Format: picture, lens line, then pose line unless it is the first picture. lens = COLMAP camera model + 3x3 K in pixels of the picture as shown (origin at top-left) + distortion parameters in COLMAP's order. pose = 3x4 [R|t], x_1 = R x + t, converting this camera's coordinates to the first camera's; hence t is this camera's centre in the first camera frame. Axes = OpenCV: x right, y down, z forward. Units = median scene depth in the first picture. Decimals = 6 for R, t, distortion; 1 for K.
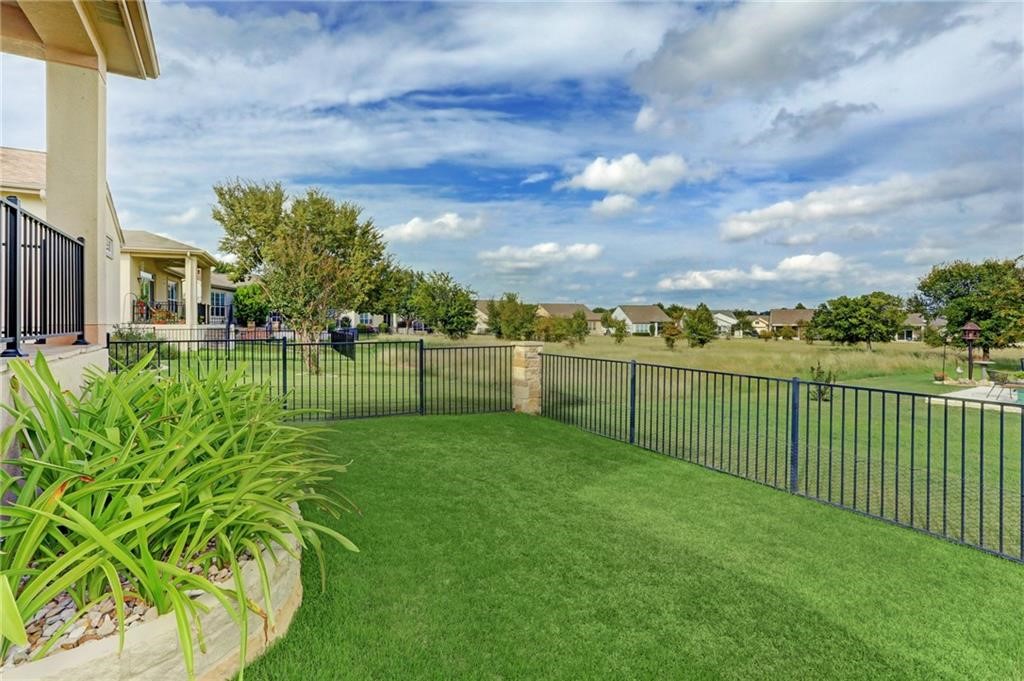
lens RADIAL K [[485.5, 0, 506.5], [0, 485.5, 313.6], [0, 0, 1]] dist [-0.036610, 0.000465]
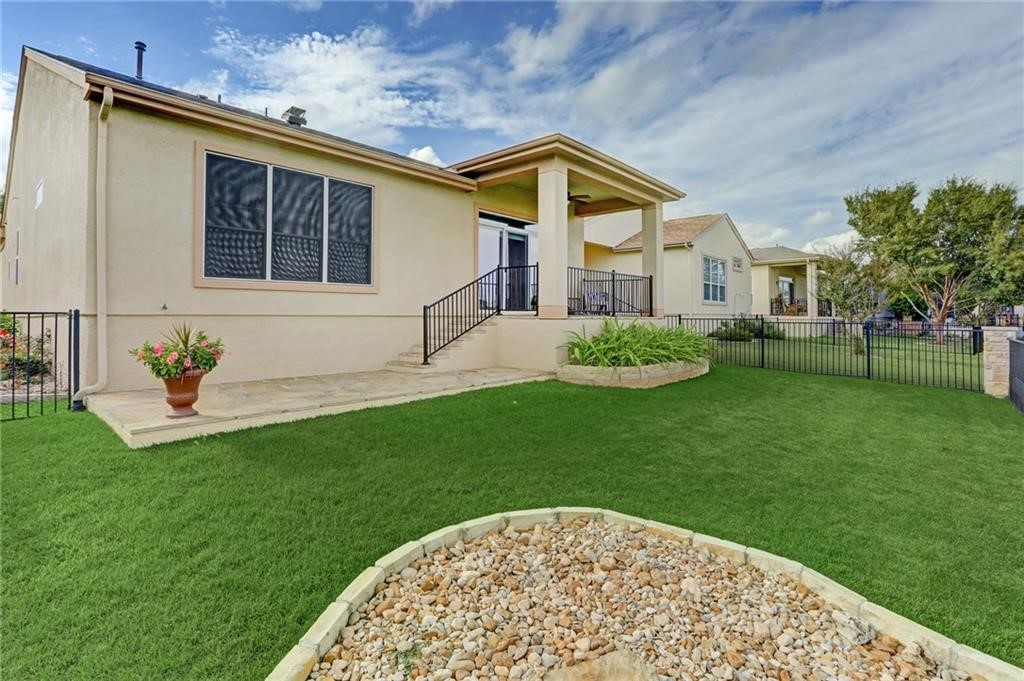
lens RADIAL K [[485.5, 0, 506.5], [0, 485.5, 313.6], [0, 0, 1]] dist [-0.036610, 0.000465]
pose [[0.298001, -0.003939, -0.954557, 0.122125], [0.009383, 0.999955, -0.001197, 0.003189], [0.954519, -0.008600, 0.298024, -0.055546]]
